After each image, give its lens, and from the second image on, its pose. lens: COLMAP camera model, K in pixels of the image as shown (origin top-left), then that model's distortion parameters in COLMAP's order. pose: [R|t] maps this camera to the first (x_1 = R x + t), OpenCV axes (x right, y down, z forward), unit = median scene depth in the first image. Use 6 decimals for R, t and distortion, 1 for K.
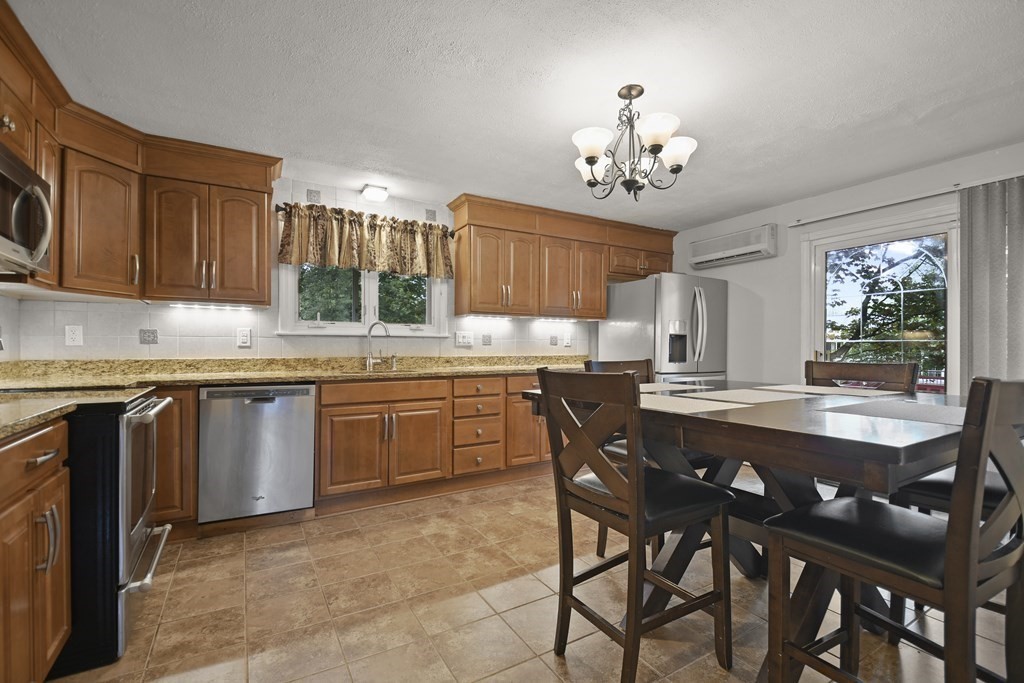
lens RADIAL K [[442.6, 0, 509.4], [0, 442.6, 349.0], [0, 0, 1]] dist [0.075748, -0.064145]
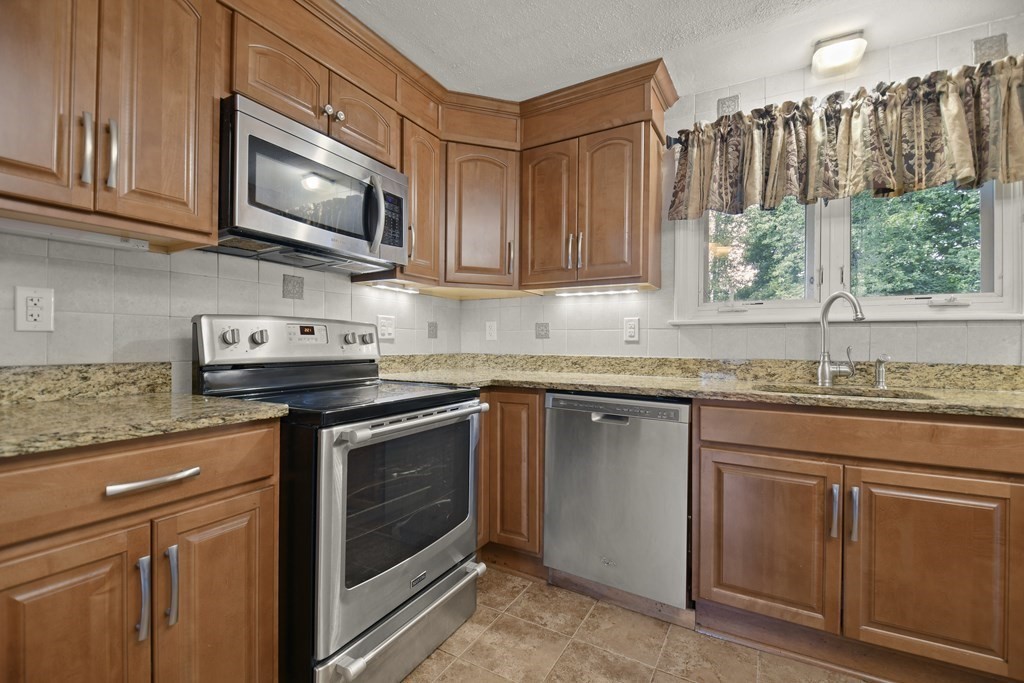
lens RADIAL K [[452.8, 0, 506.5], [0, 452.8, 343.6], [0, 0, 1]] dist [0.027029, -0.020827]
pose [[0.498797, 0.002892, -0.866714, -0.030079], [-0.009868, 0.999949, -0.002342, 0.002418], [0.866663, 0.009721, 0.498800, 0.434949]]
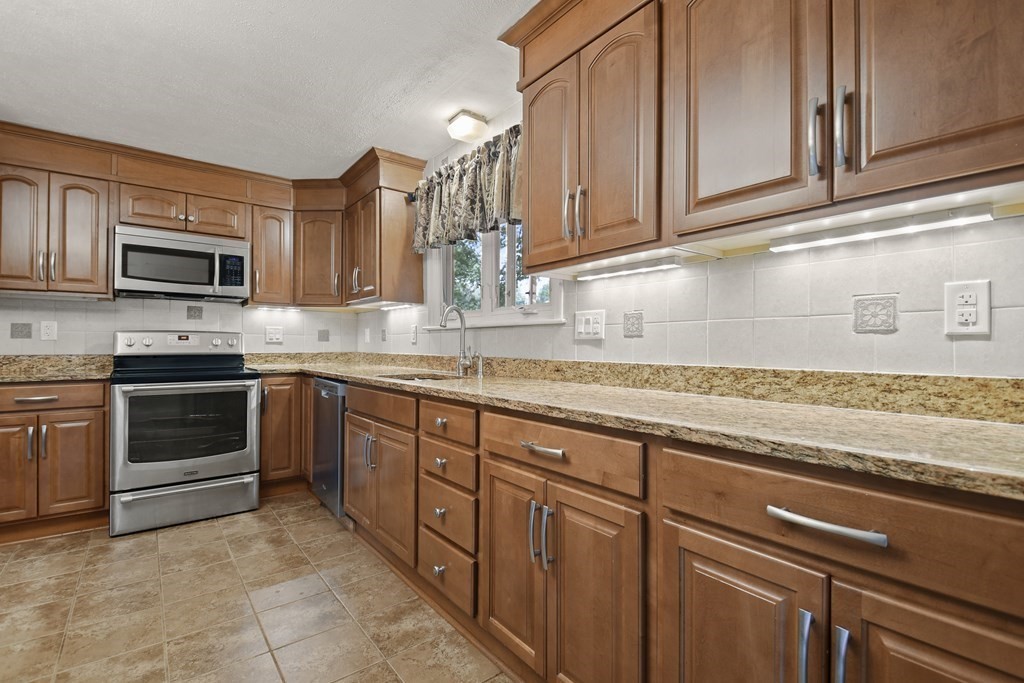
lens RADIAL K [[469.2, 0, 511.4], [0, 469.2, 343.0], [0, 0, 1]] dist [0.020999, -0.017462]
pose [[0.135295, -0.004705, -0.990794, 0.487137], [-0.006294, 0.999964, -0.005608, 0.000029], [0.990785, 0.006995, 0.135261, 1.070719]]
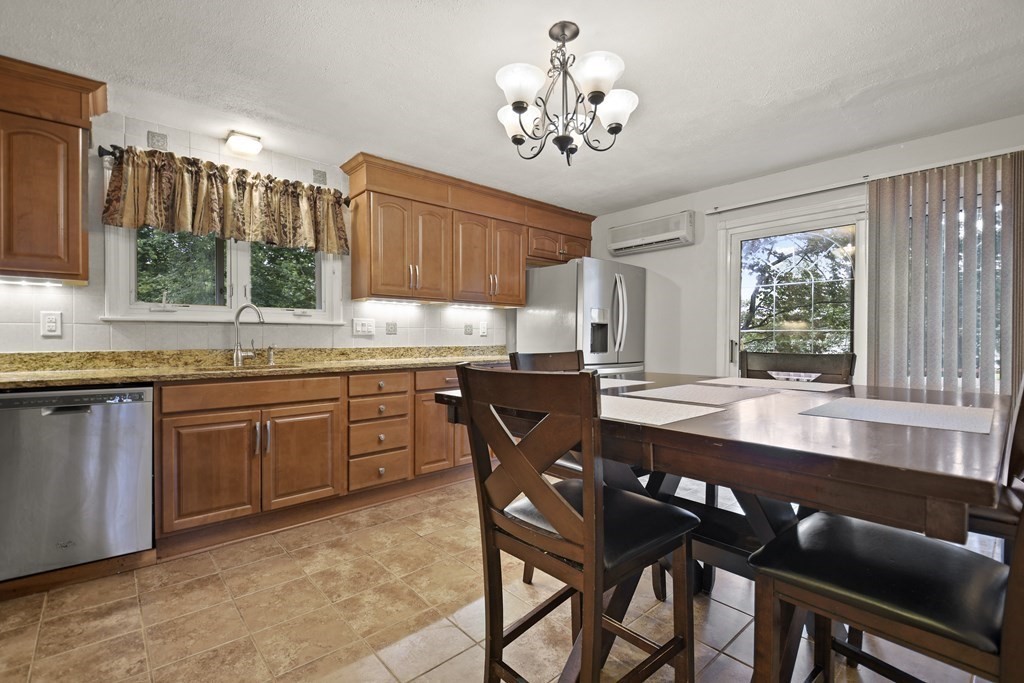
lens RADIAL K [[452.8, 0, 506.5], [0, 452.8, 343.6], [0, 0, 1]] dist [0.027029, -0.020827]
pose [[0.981371, -0.003161, 0.192098, -0.000016], [0.001031, 0.999937, 0.011184, -0.000339], [-0.192121, -0.010777, 0.981312, 0.123989]]
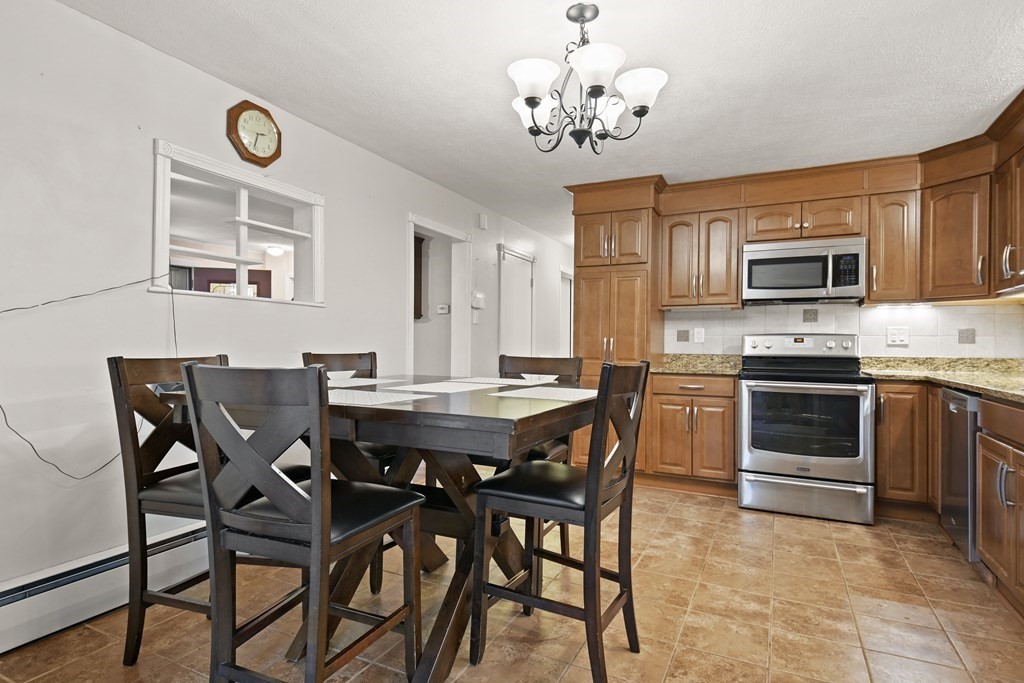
lens RADIAL K [[544.1, 0, 512.0], [0, 544.1, 341.5], [0, 0, 1]] dist [0.081462, -0.056936]
pose [[-0.829322, -0.010188, -0.558678, 0.617463], [-0.010468, 0.999942, -0.002697, 0.000318], [0.558673, 0.003611, -0.829380, 1.183303]]
